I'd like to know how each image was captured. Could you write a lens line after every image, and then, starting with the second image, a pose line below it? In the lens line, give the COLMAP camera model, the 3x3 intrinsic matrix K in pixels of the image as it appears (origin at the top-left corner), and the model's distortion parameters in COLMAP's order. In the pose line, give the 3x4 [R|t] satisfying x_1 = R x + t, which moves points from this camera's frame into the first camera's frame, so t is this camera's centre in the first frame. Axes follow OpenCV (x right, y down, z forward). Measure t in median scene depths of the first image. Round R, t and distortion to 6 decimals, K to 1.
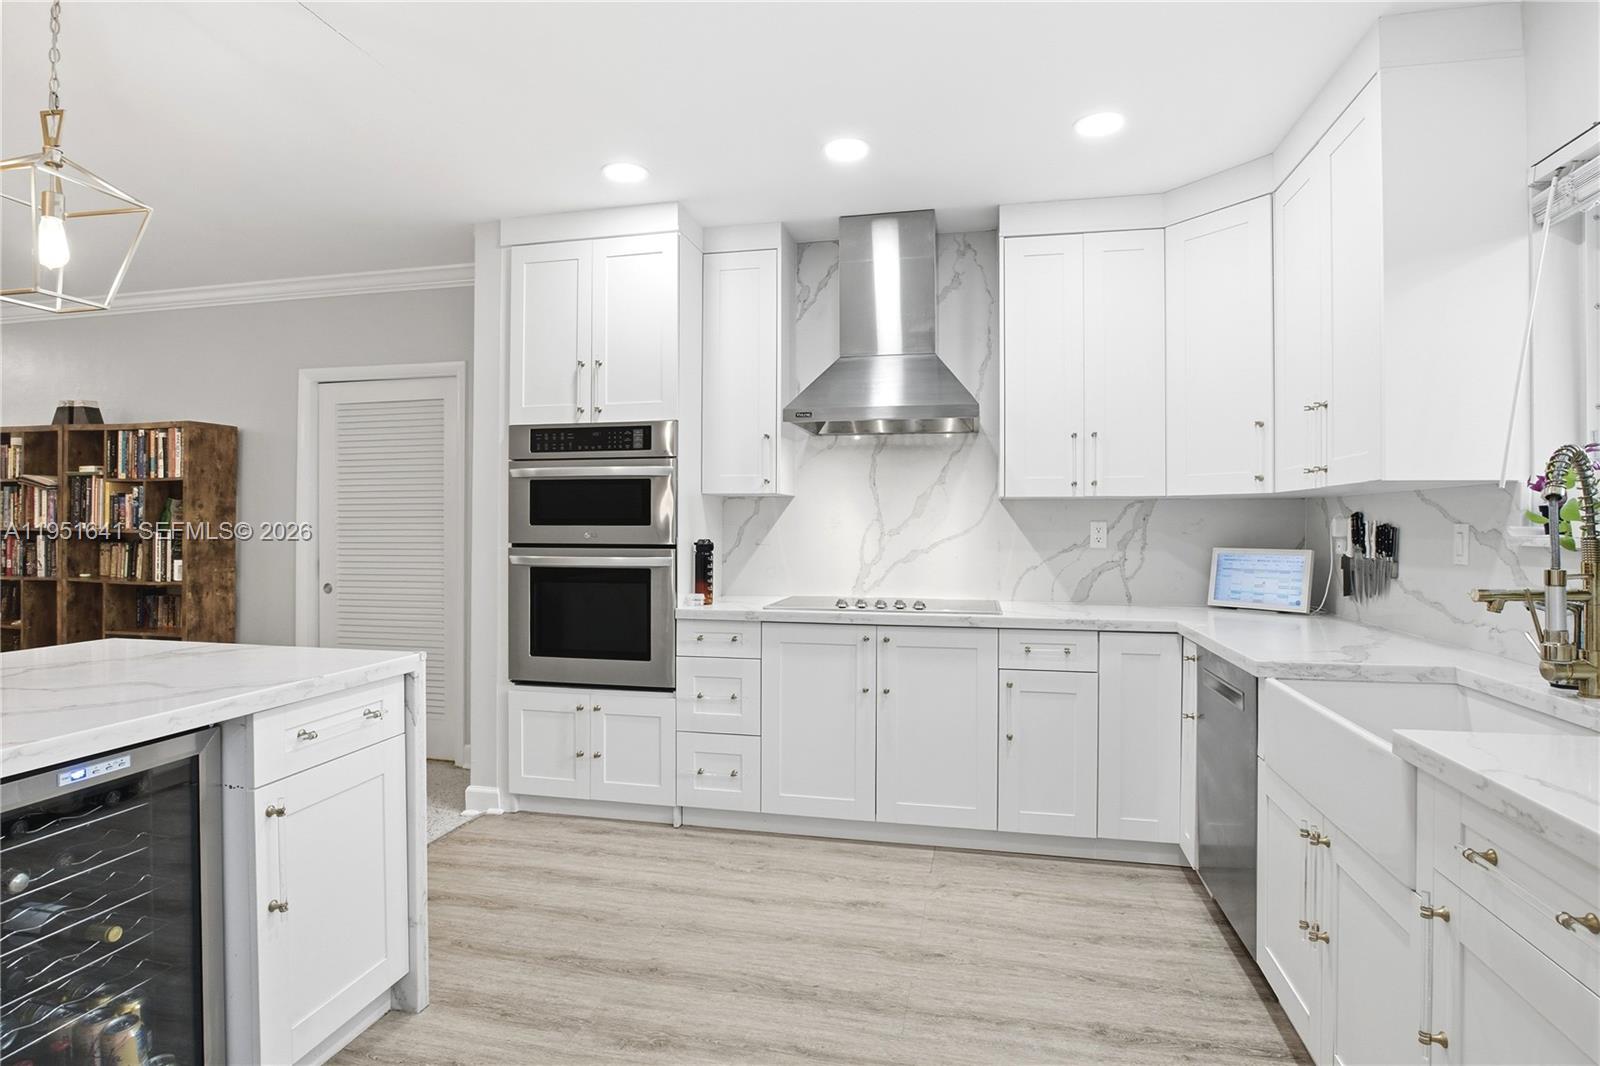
lens RADIAL K [[819.3, 0, 797.2], [0, 819.3, 514.0], [0, 0, 1]] dist [-0.025703, 0.002299]
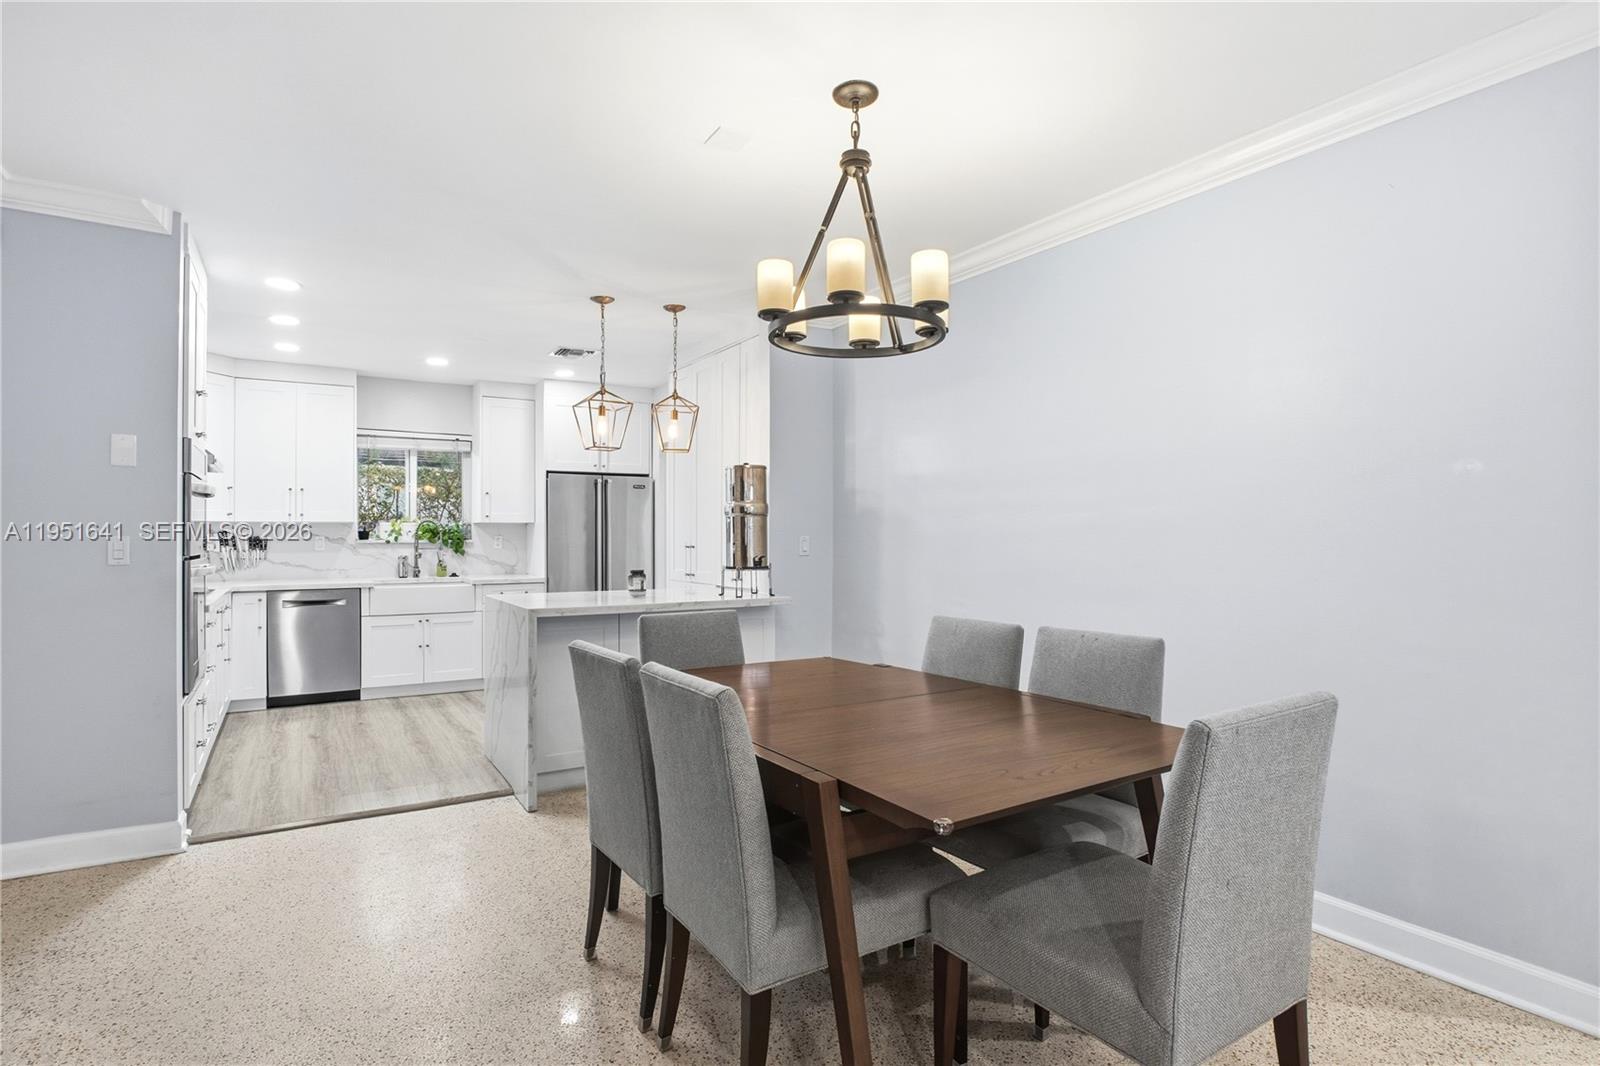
lens RADIAL K [[814.4, 0, 800.0], [0, 814.4, 533.0], [0, 0, 1]] dist [-0.031307, 0.000986]
pose [[-0.701069, 0.004293, 0.713081, -1.964442], [-0.007277, 0.999887, -0.013174, 0.020217], [-0.713057, -0.014425, -0.700958, 1.451894]]
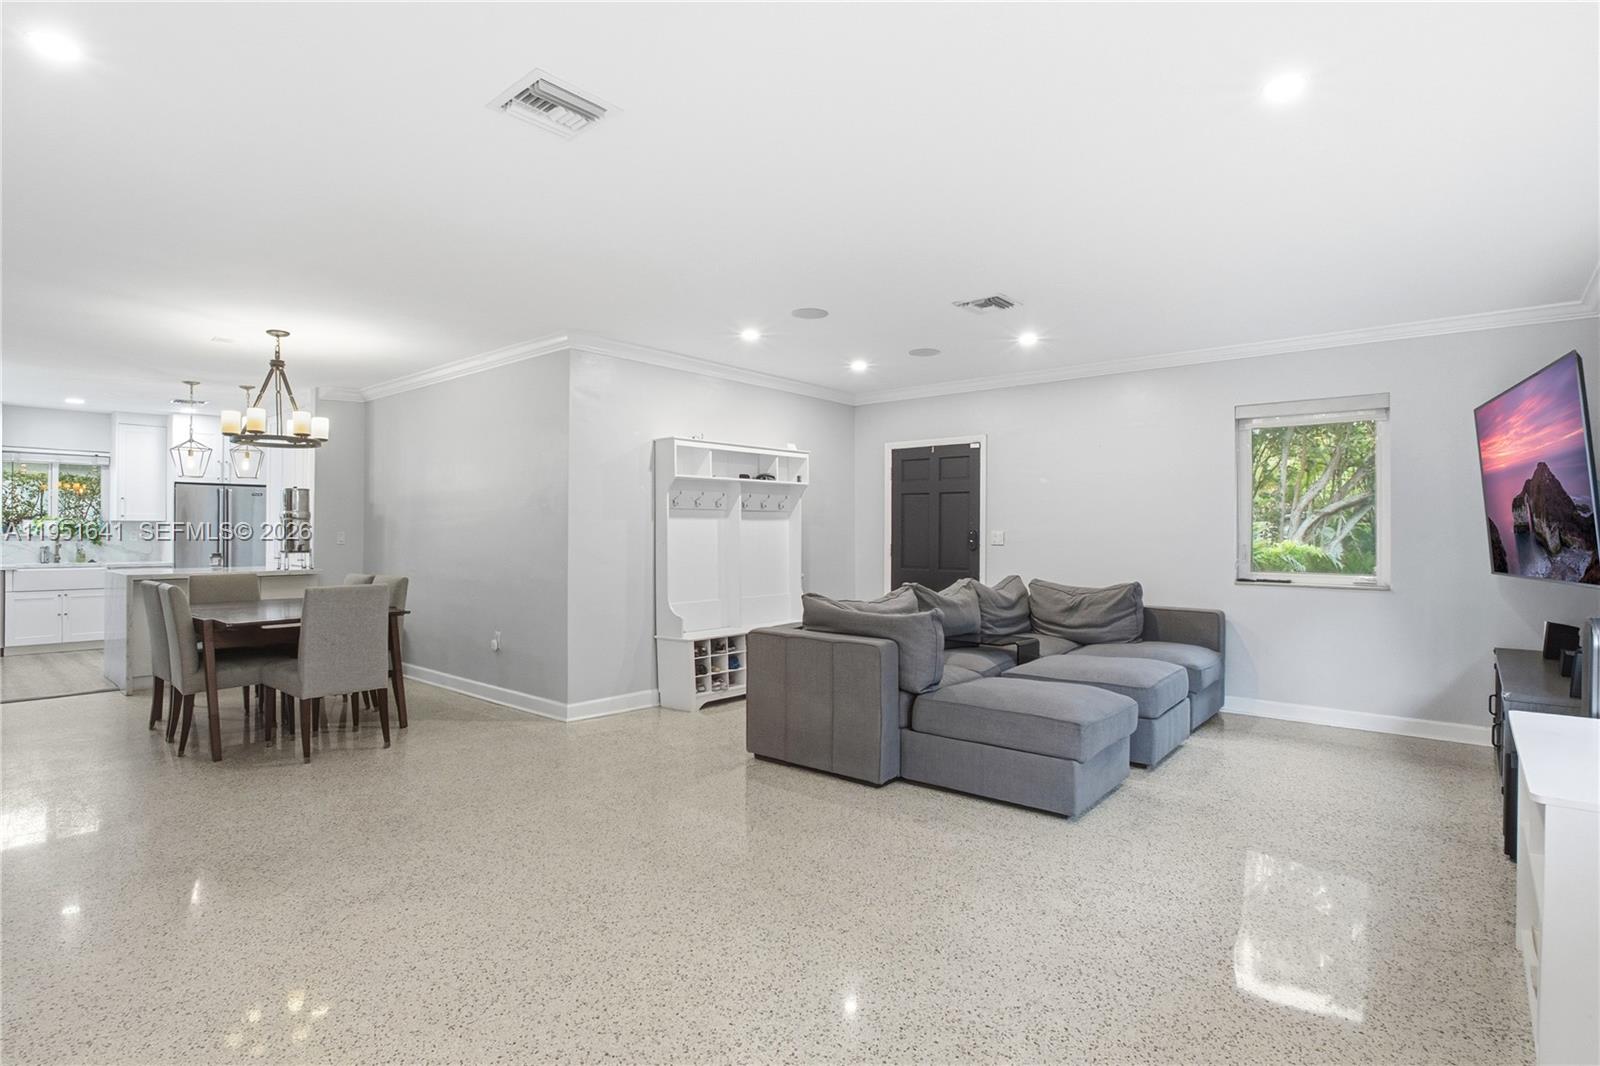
lens RADIAL K [[804.0, 0, 797.5], [0, 804.0, 525.0], [0, 0, 1]] dist [-0.030790, 0.002892]
pose [[-0.879146, 0.002444, 0.476546, -3.372737], [-0.006981, 0.999814, -0.018005, 0.017530], [-0.476501, -0.019156, -0.878965, 1.867427]]
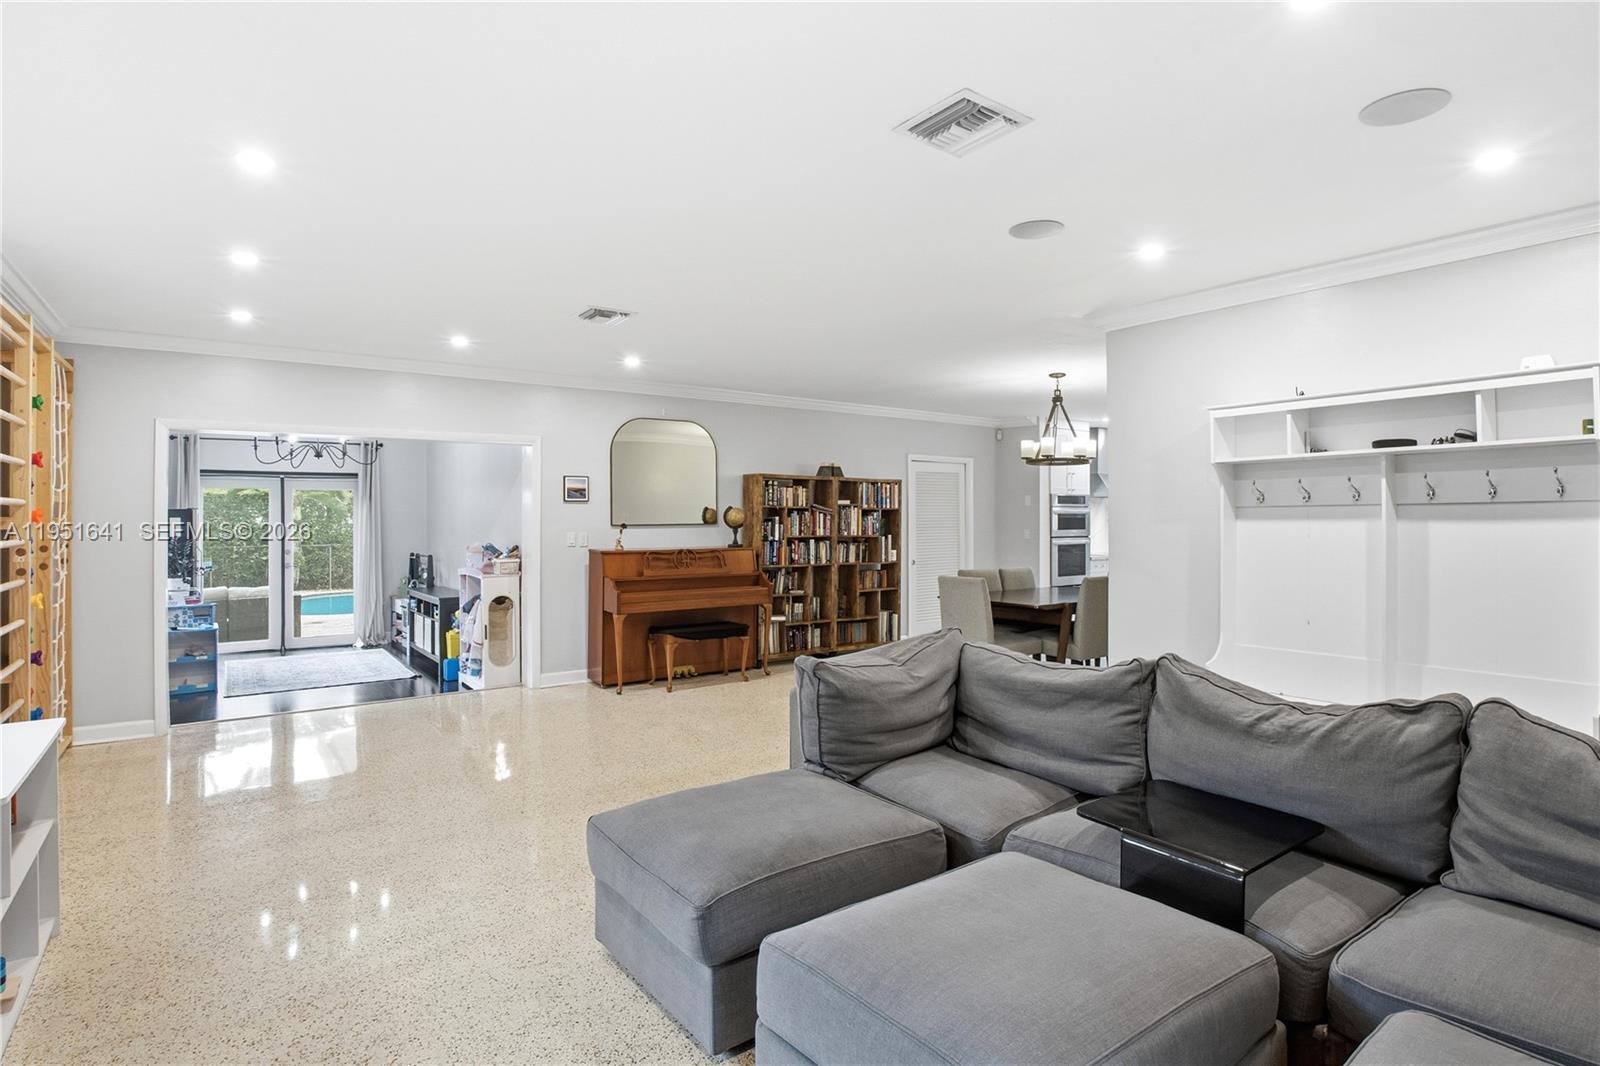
lens RADIAL K [[804.0, 0, 797.5], [0, 804.0, 525.0], [0, 0, 1]] dist [-0.030790, 0.002892]
pose [[0.666763, -0.007057, 0.745236, -3.686784], [-0.005371, 0.999884, 0.014274, -0.046460], [-0.745250, -0.013520, 0.666648, -0.209696]]
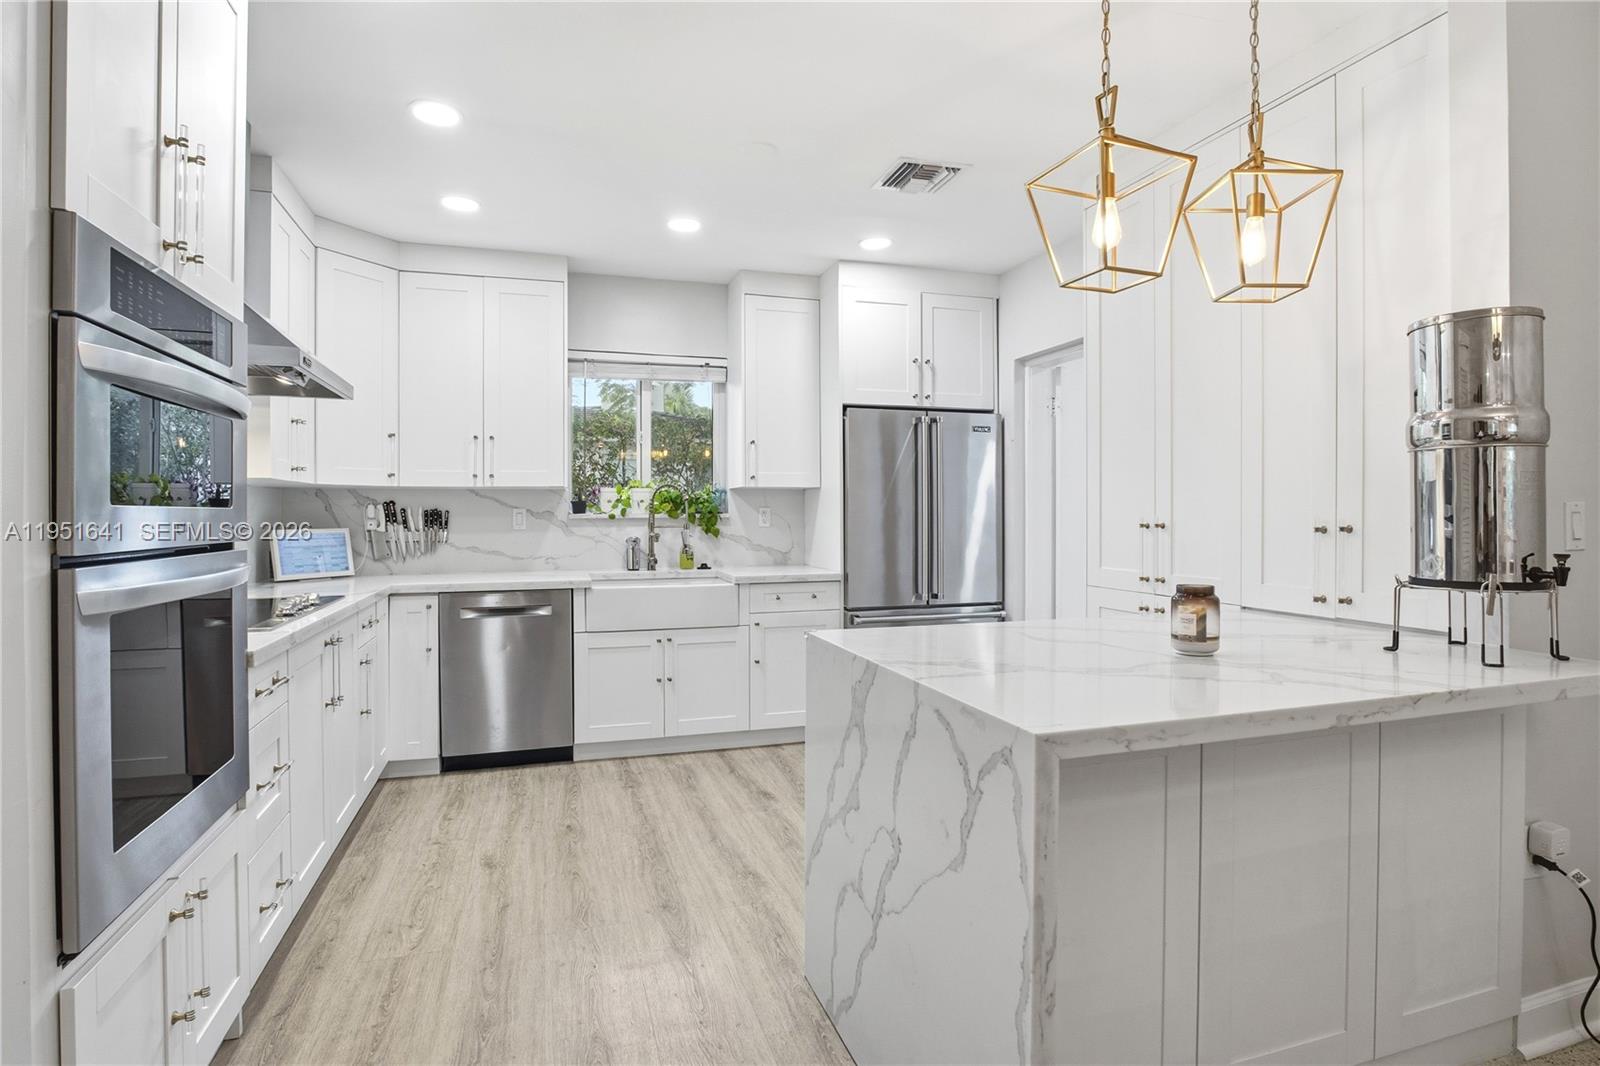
lens RADIAL K [[819.3, 0, 797.2], [0, 819.3, 514.0], [0, 0, 1]] dist [-0.025703, 0.002299]
pose [[-0.502347, 0.000585, 0.864666, -1.002047], [-0.007771, 0.999956, -0.005191, 0.023725], [-0.864631, -0.009327, -0.502320, 1.146296]]
